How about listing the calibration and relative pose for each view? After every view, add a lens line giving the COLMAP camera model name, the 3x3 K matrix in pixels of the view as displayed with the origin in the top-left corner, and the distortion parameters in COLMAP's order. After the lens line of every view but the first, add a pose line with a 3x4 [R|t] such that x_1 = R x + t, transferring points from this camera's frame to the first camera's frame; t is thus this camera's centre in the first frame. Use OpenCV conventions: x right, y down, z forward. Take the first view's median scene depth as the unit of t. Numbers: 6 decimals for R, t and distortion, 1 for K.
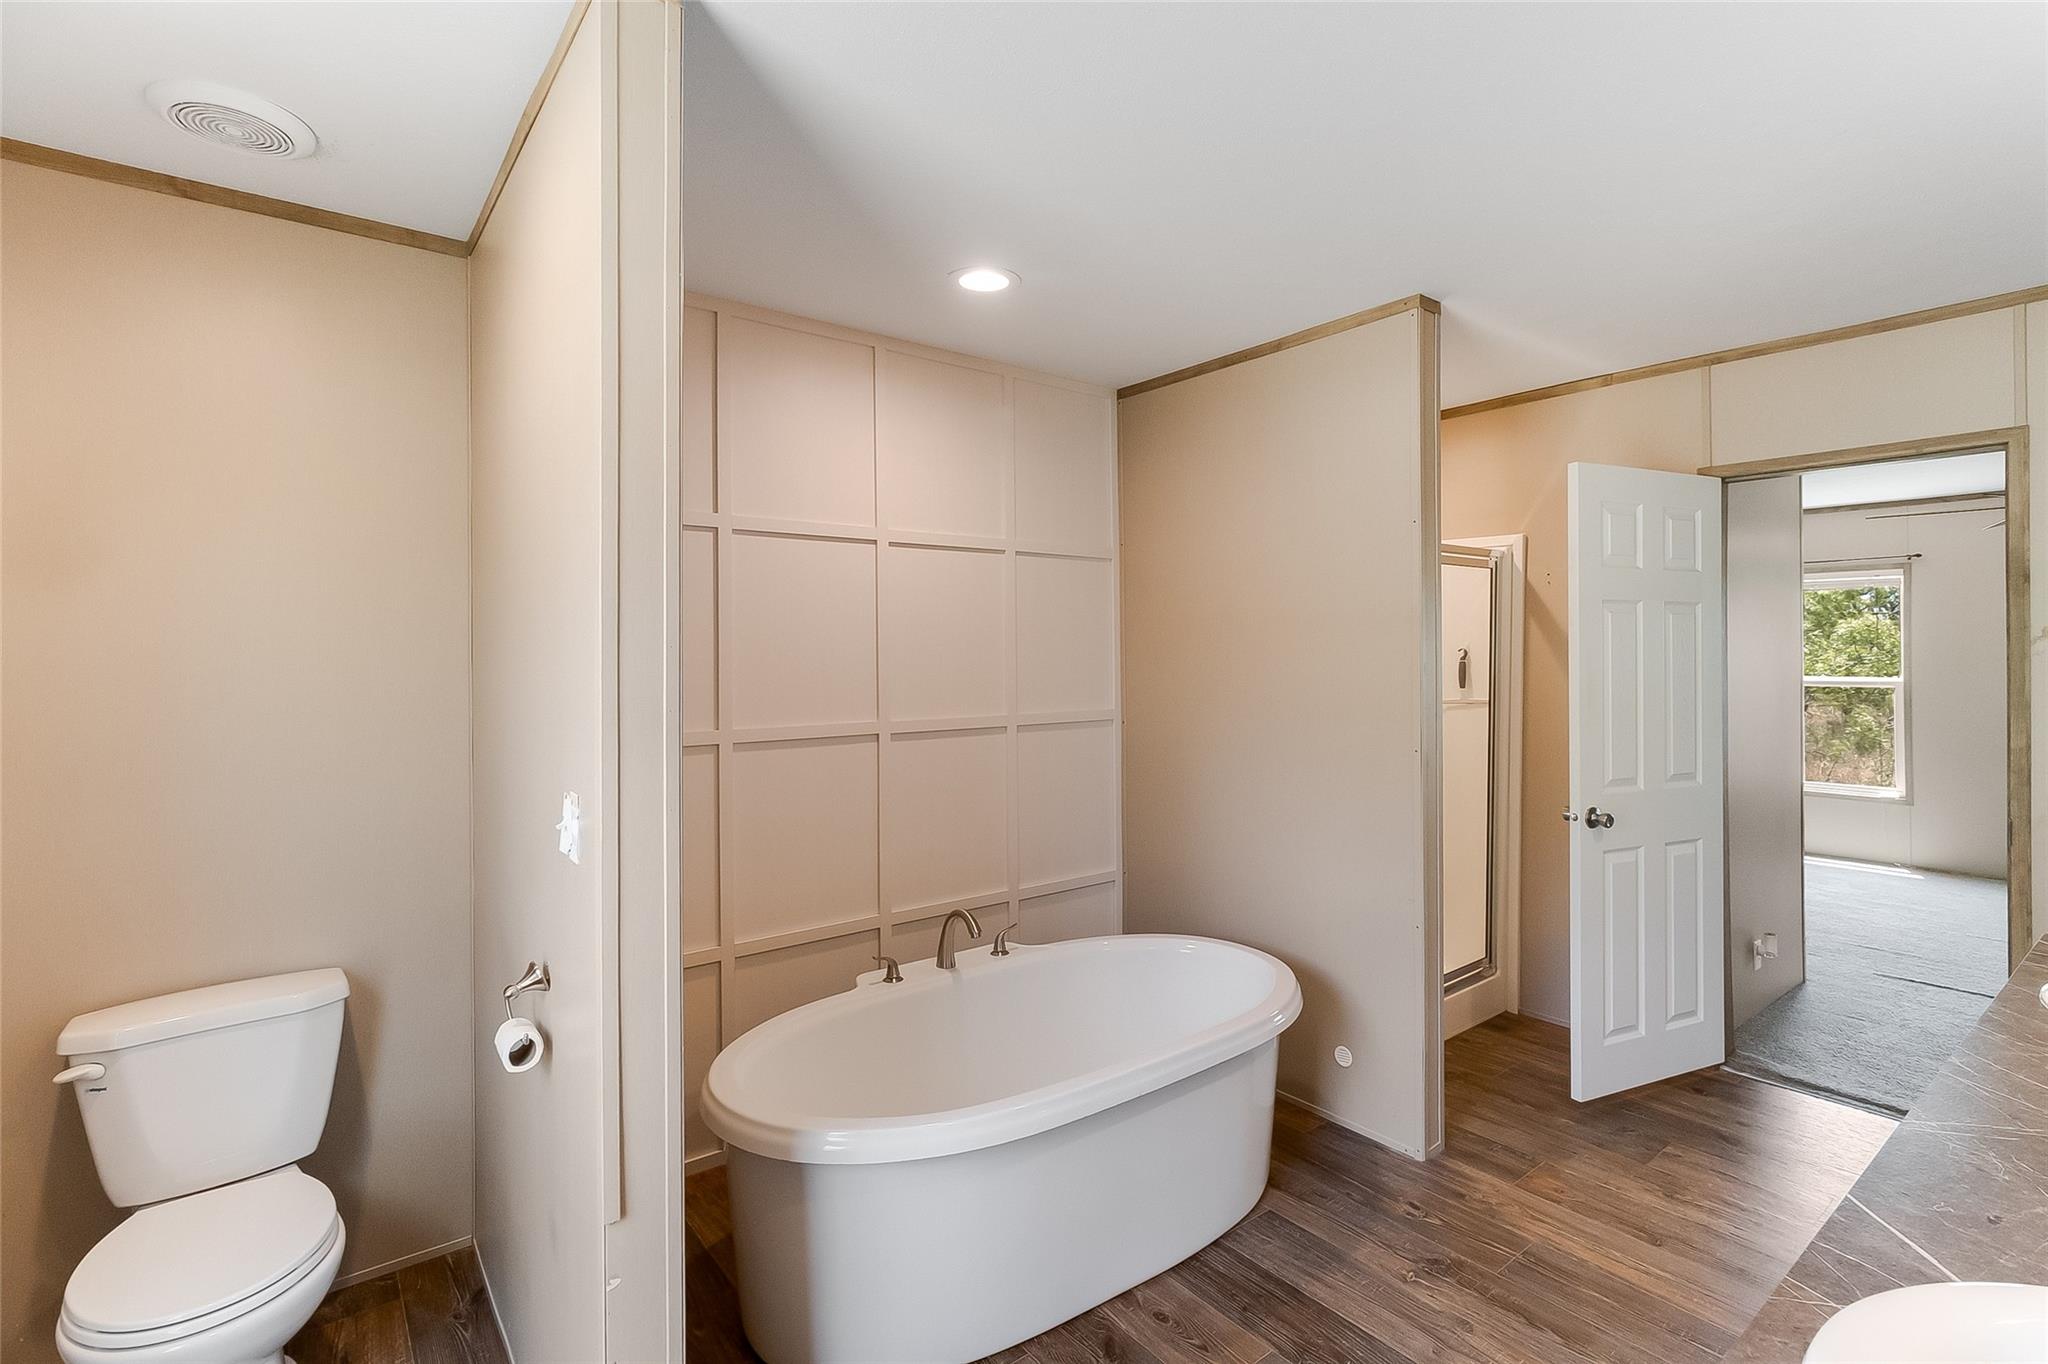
lens RADIAL K [[953.2, 0, 1035.0], [0, 953.2, 645.1], [0, 0, 1]] dist [-0.003035, 0.000337]
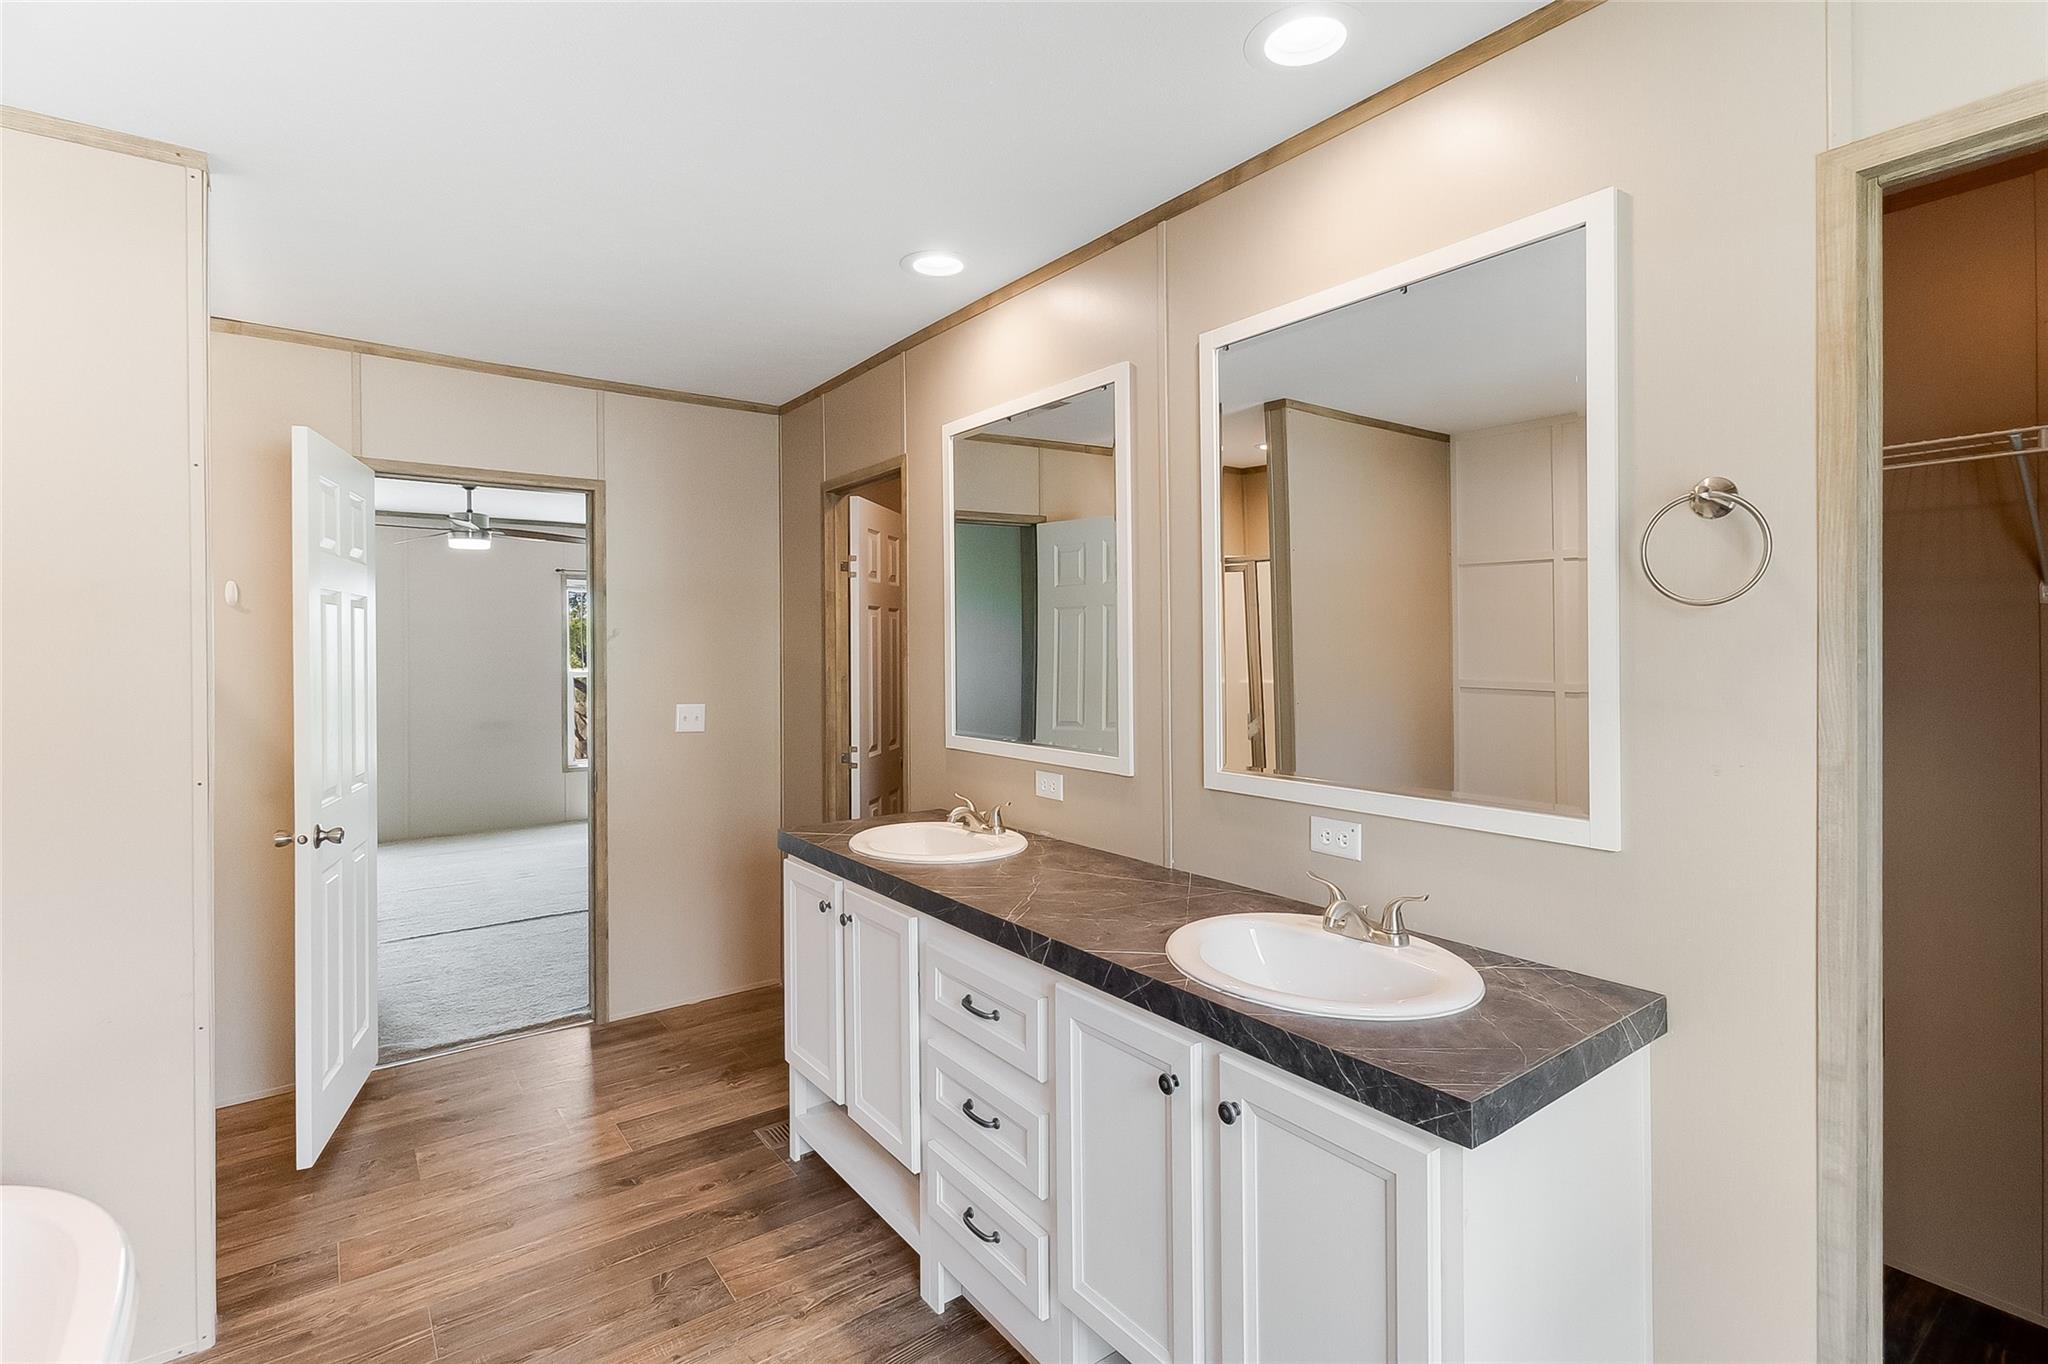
lens RADIAL K [[953.2, 0, 1035.0], [0, 953.2, 645.1], [0, 0, 1]] dist [-0.003035, 0.000337]
pose [[0.029621, 0.002387, 0.999558, -0.308181], [0.001220, 0.999996, -0.002425, 0.010178], [-0.999560, 0.001291, 0.029618, 0.359526]]
